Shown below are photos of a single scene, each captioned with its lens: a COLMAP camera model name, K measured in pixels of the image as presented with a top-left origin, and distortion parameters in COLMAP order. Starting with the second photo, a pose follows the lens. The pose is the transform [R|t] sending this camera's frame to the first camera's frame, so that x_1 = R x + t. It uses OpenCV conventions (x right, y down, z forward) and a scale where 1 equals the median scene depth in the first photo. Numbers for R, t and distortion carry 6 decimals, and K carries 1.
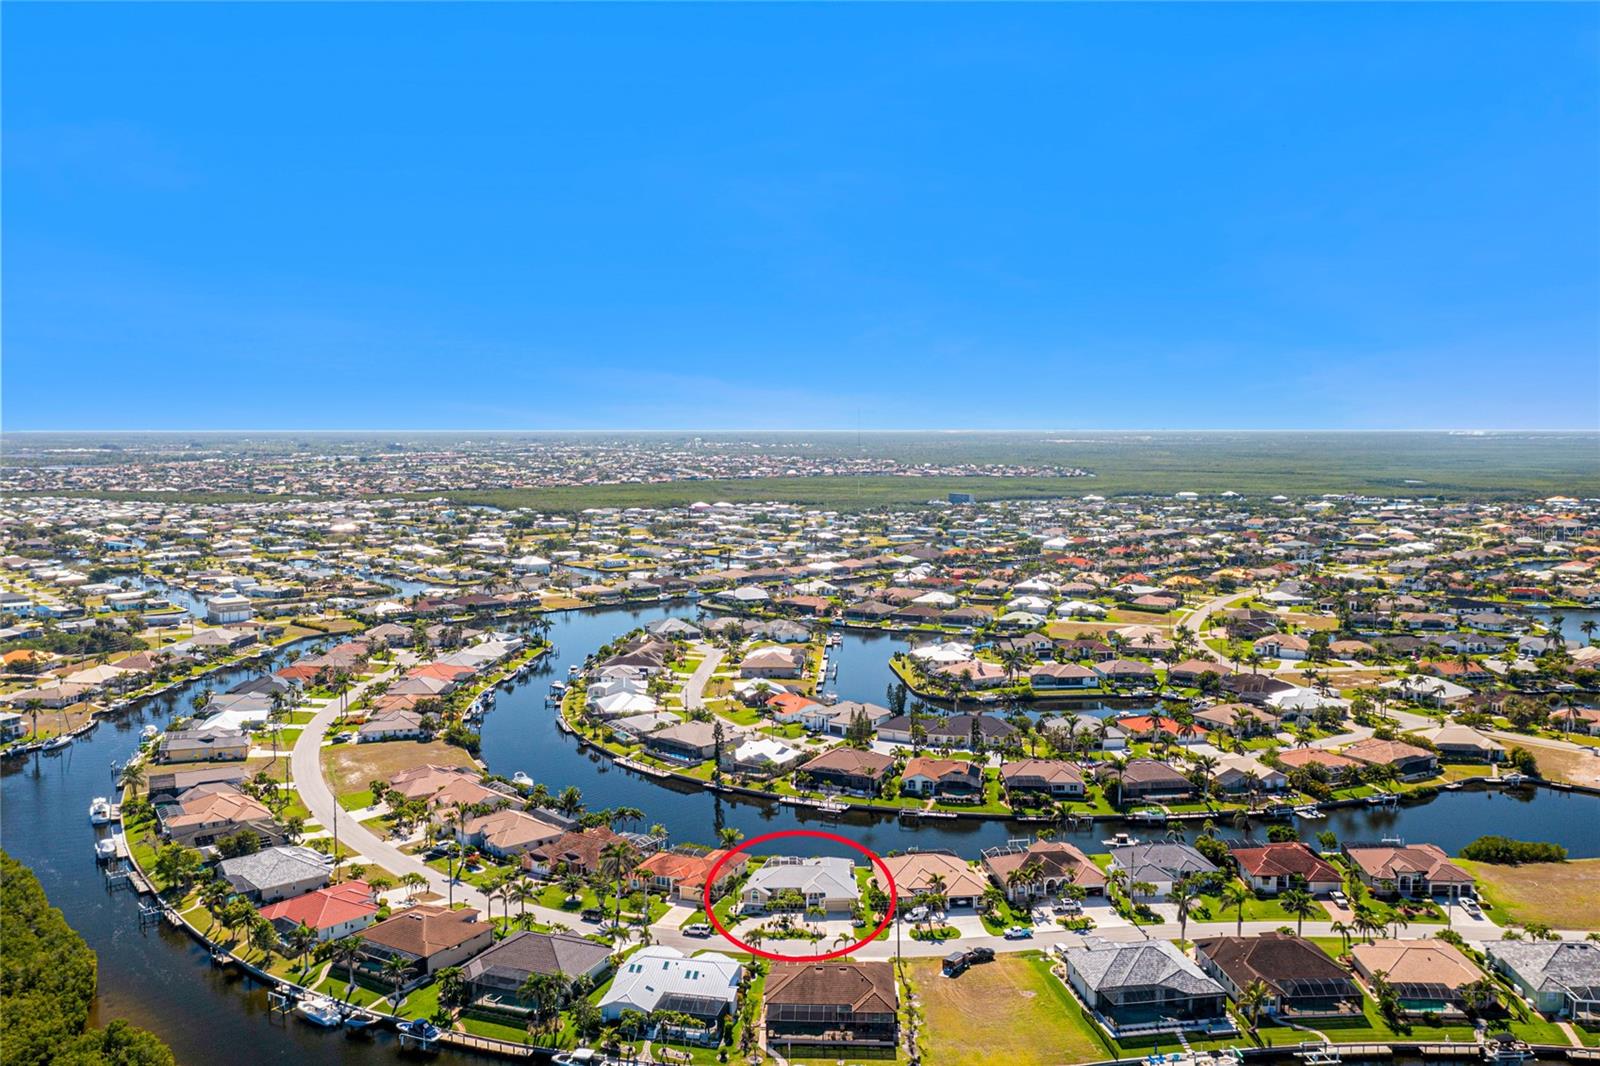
lens RADIAL K [[1292.5, 0, 800.0], [0, 1292.5, 533.0], [0, 0, 1]] dist [-0.002931, 0.001407]
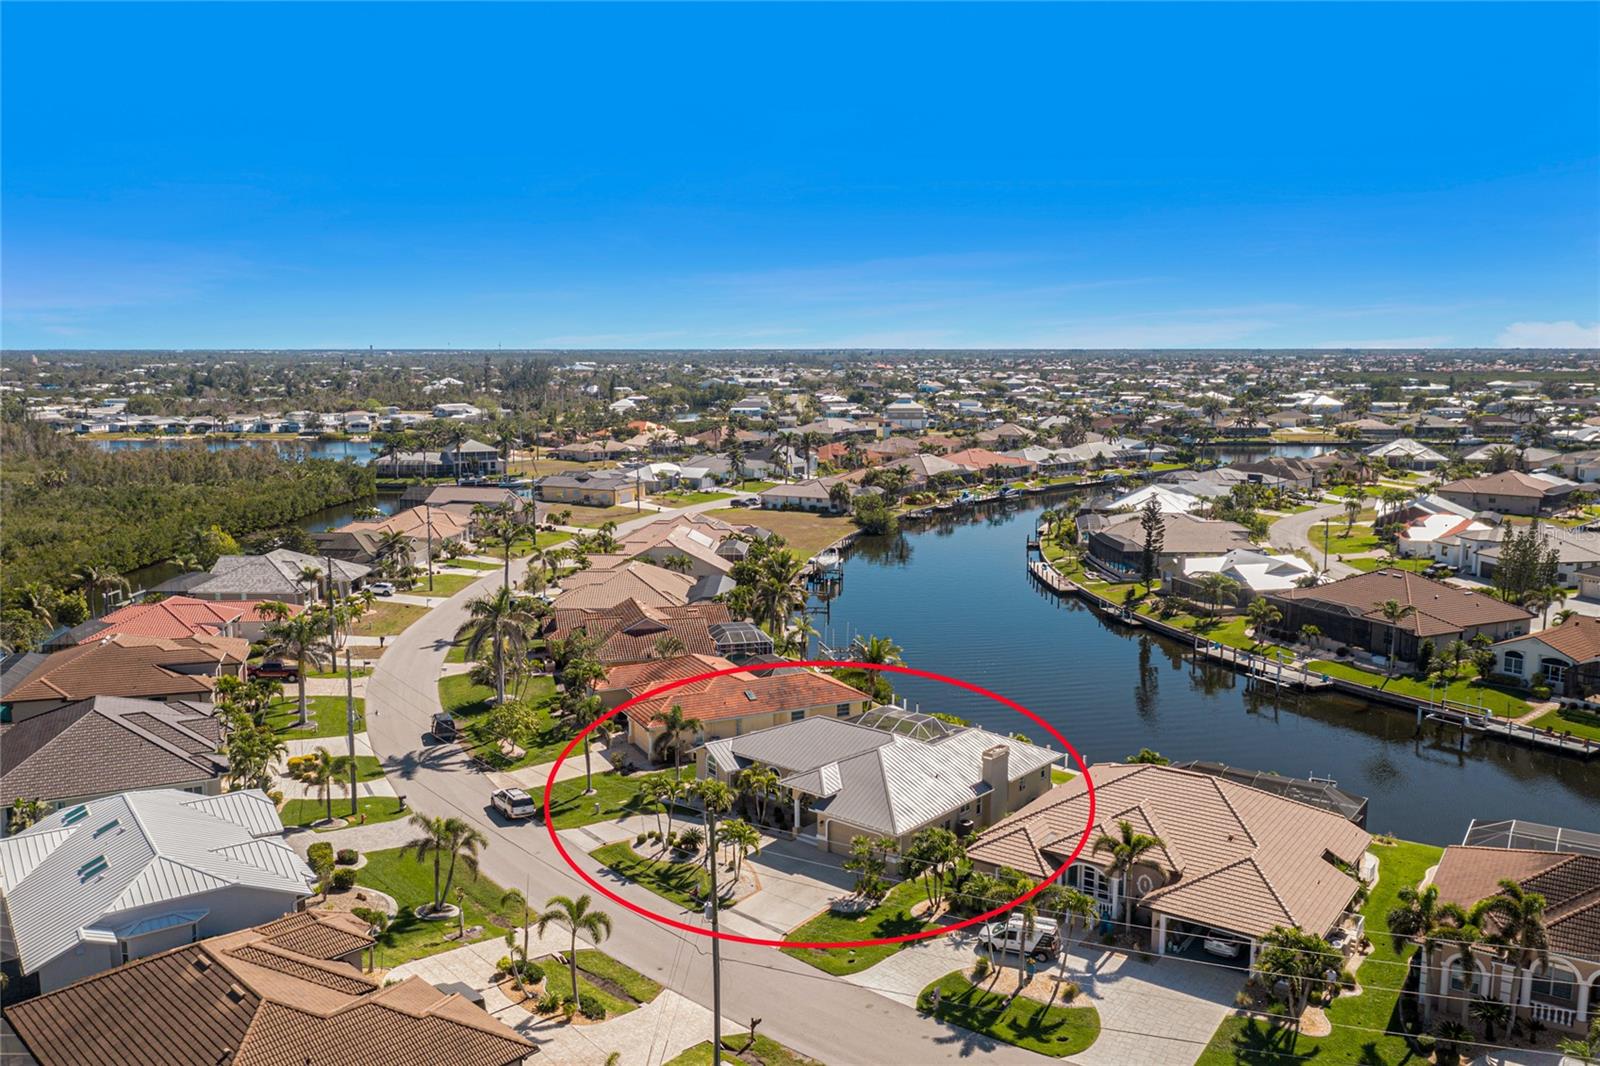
lens RADIAL K [[1276.8, 0, 783.4], [0, 1276.8, 531.8], [0, 0, 1]] dist [-0.014227, -0.001741]
pose [[0.735427, 0.095271, -0.670872, 0.187559], [-0.054462, 0.995174, 0.081623, 0.139443], [0.675411, -0.023490, 0.737067, 0.577504]]
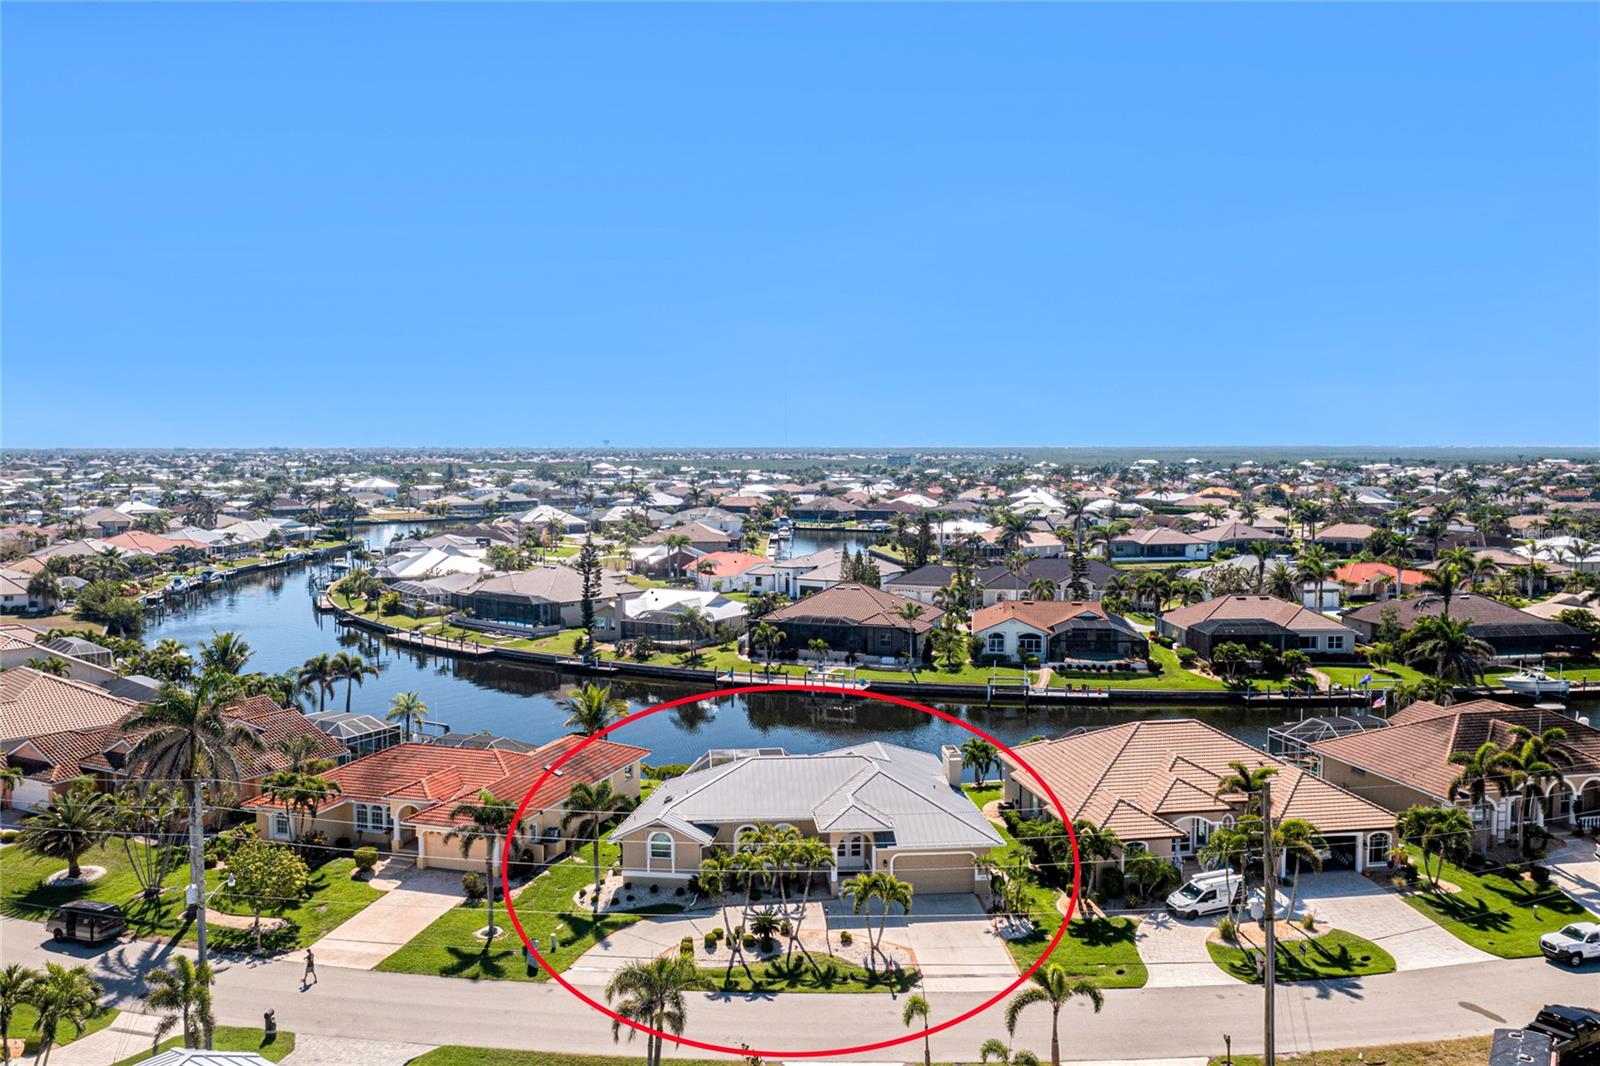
lens RADIAL K [[1300.2, 0, 800.0], [0, 1300.2, 533.0], [0, 0, 1]] dist [-0.006028, -0.000360]
pose [[0.997761, -0.006038, 0.066614, -0.017368], [0.007191, 0.999828, -0.017079, 0.168208], [-0.066499, 0.017520, 0.997633, 0.548841]]
